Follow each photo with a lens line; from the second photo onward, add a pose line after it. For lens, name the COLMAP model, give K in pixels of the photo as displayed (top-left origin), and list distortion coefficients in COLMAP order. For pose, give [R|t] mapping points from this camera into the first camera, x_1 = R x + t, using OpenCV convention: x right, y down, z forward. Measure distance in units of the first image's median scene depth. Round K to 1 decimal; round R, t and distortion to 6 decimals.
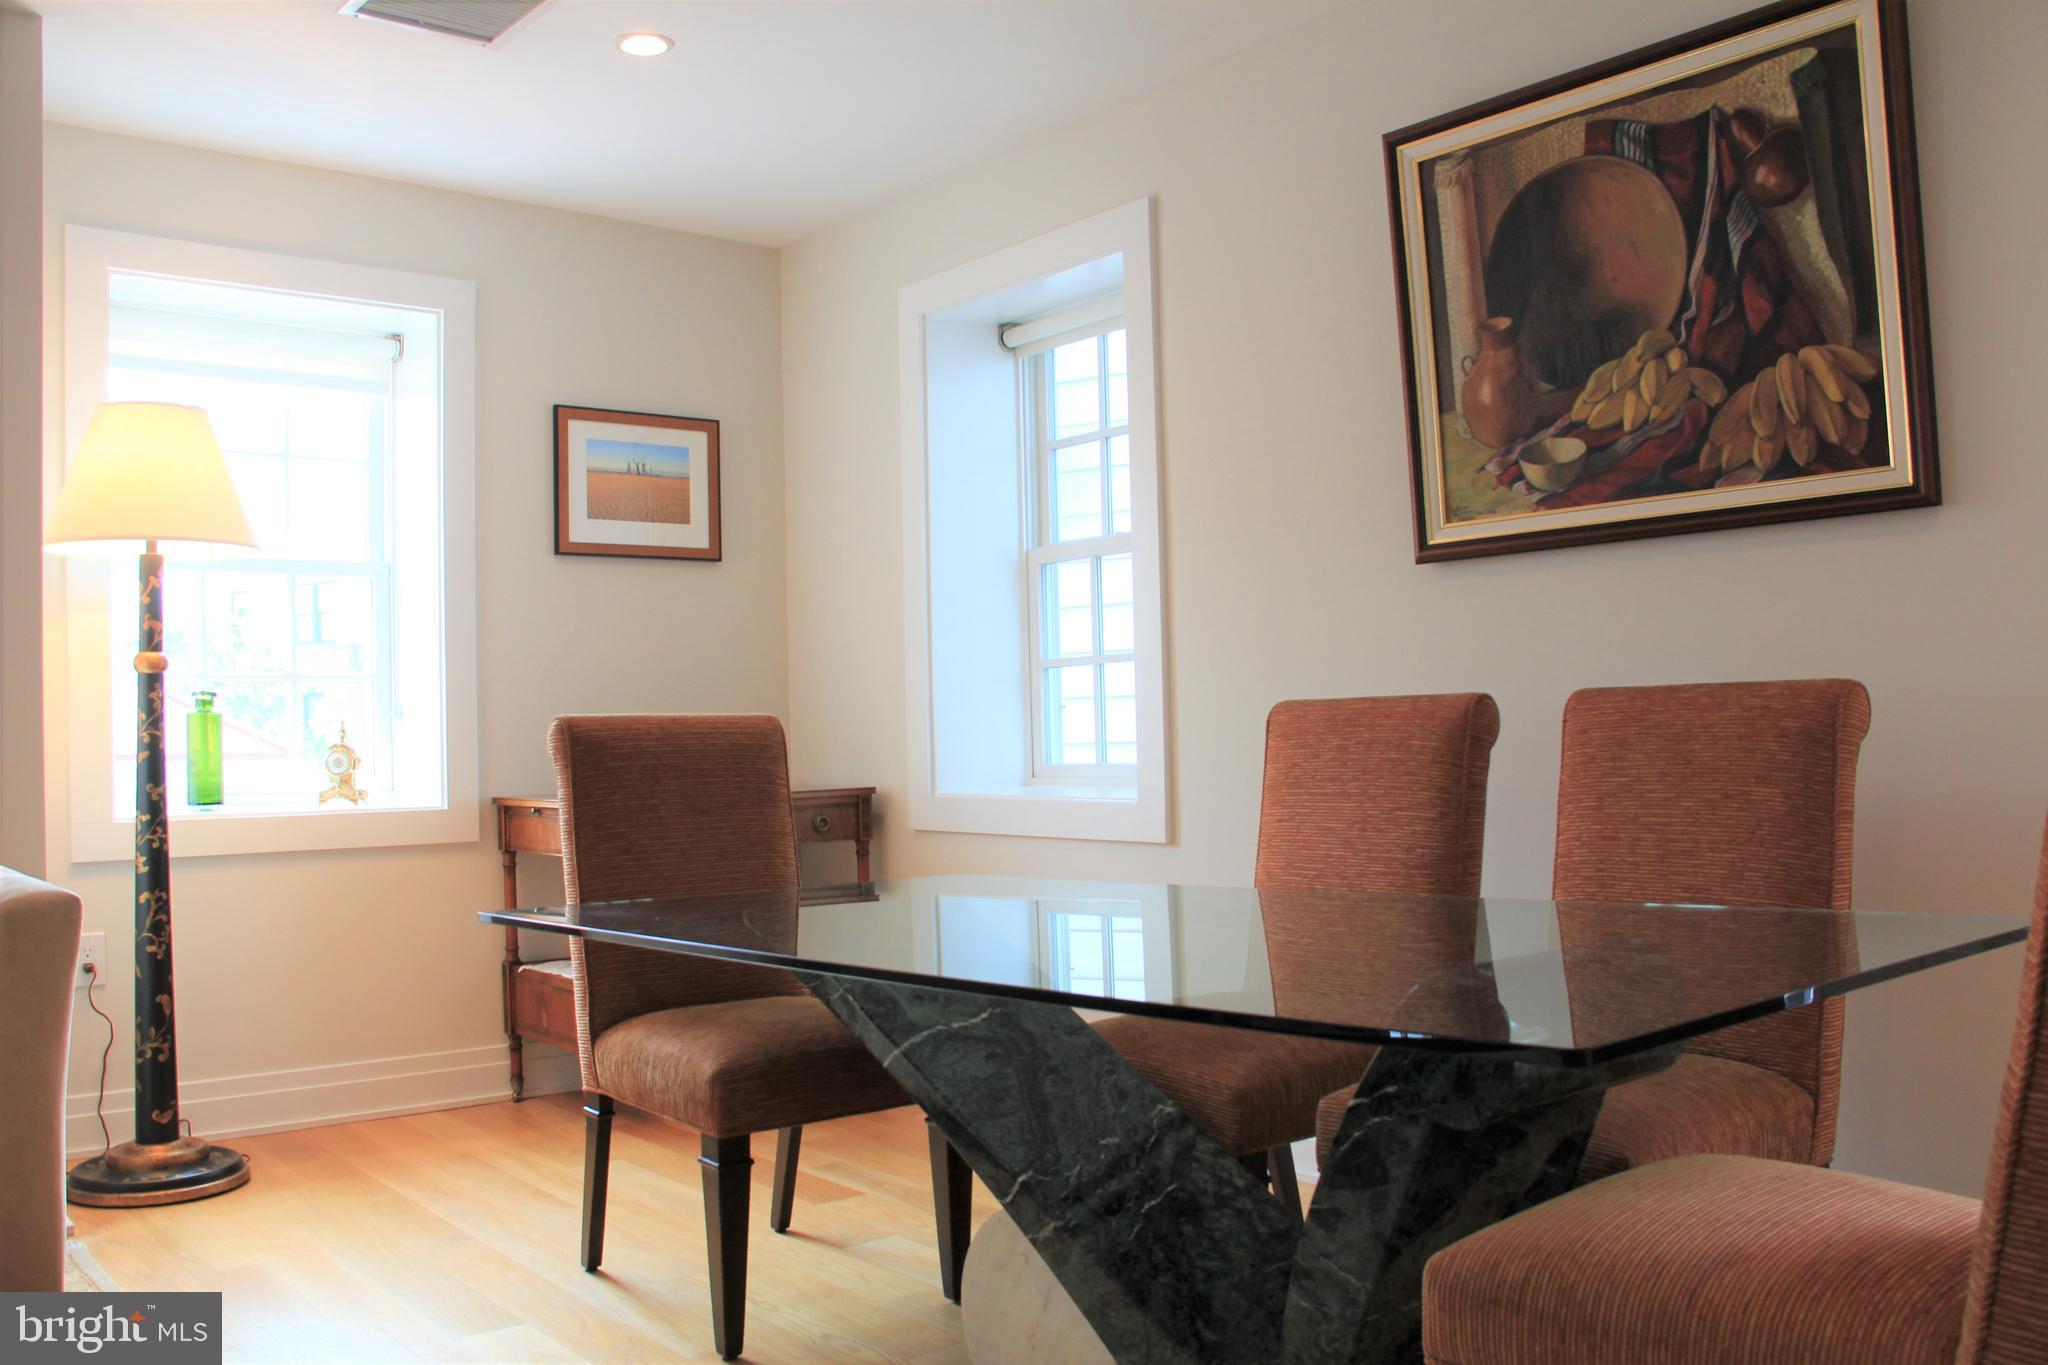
lens RADIAL K [[1724.6, 0, 1025.3], [0, 1724.6, 684.8], [0, 0, 1]] dist [-0.139715, 0.105080]
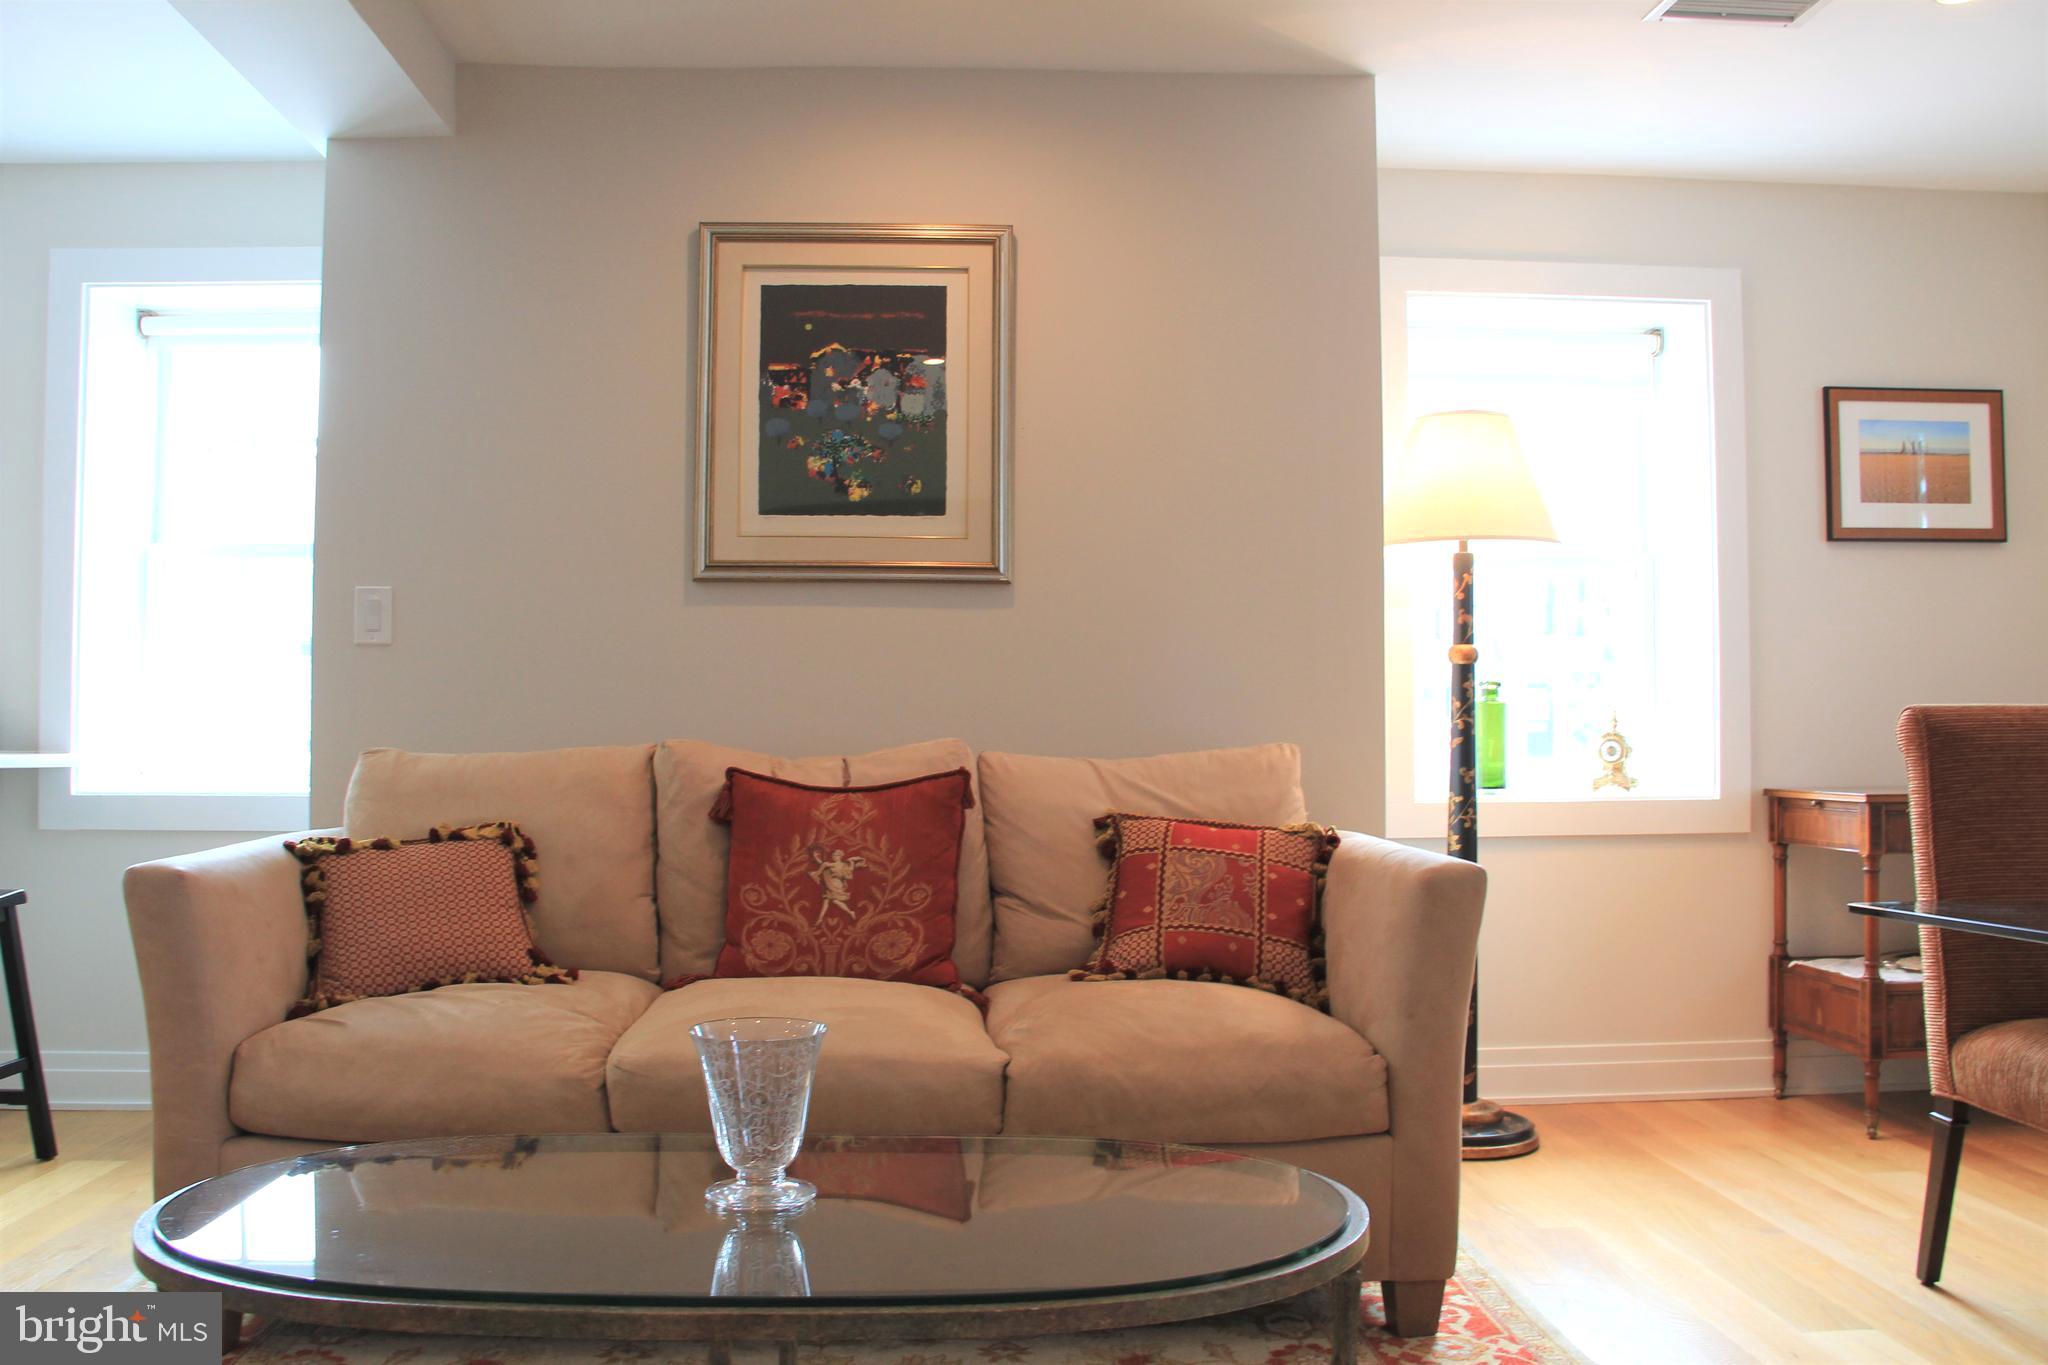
lens RADIAL K [[1724.6, 0, 1013.3], [0, 1724.6, 684.2], [0, 0, 1]] dist [-0.139715, 0.105080]
pose [[0.819713, -0.000534, -0.572775, -0.132849], [0.002552, 0.999993, 0.002720, 0.002104], [0.572769, -0.003692, 0.819708, -0.061992]]
